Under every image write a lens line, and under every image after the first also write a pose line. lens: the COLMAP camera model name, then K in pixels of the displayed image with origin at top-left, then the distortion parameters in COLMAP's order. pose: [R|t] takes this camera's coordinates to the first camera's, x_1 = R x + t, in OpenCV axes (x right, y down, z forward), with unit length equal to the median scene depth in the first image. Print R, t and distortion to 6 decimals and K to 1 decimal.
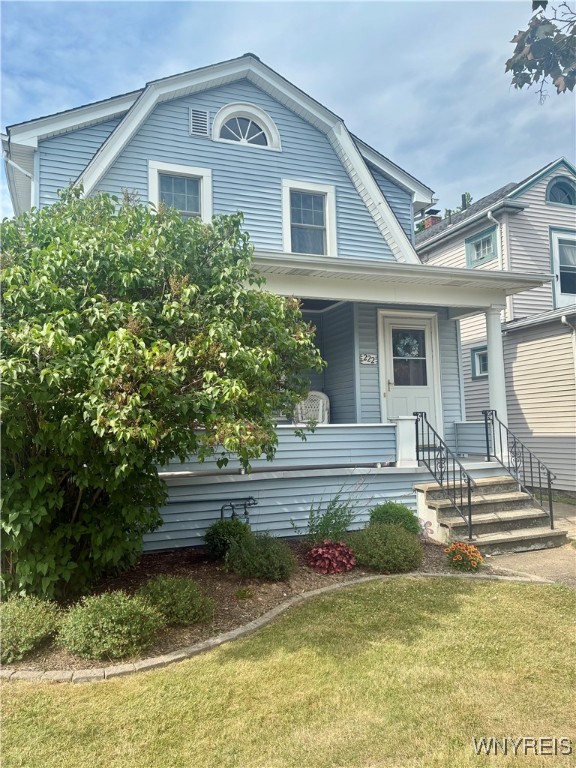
lens RADIAL K [[583.8, 0, 288.3], [0, 583.8, 372.1], [0, 0, 1]] dist [0.021431, 0.006030]
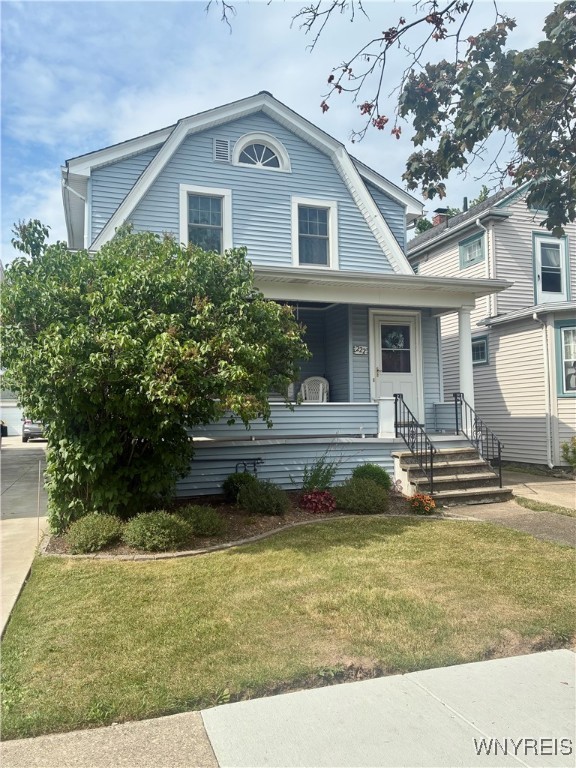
lens RADIAL K [[582.7, 0, 288.0], [0, 582.7, 384.0], [0, 0, 1]] dist [-0.000766, -0.001057]
pose [[0.998868, 0.007851, -0.046922, 0.055511], [-0.005870, 0.999091, 0.042211, -0.002824], [0.047211, -0.041888, 0.998006, -0.255312]]
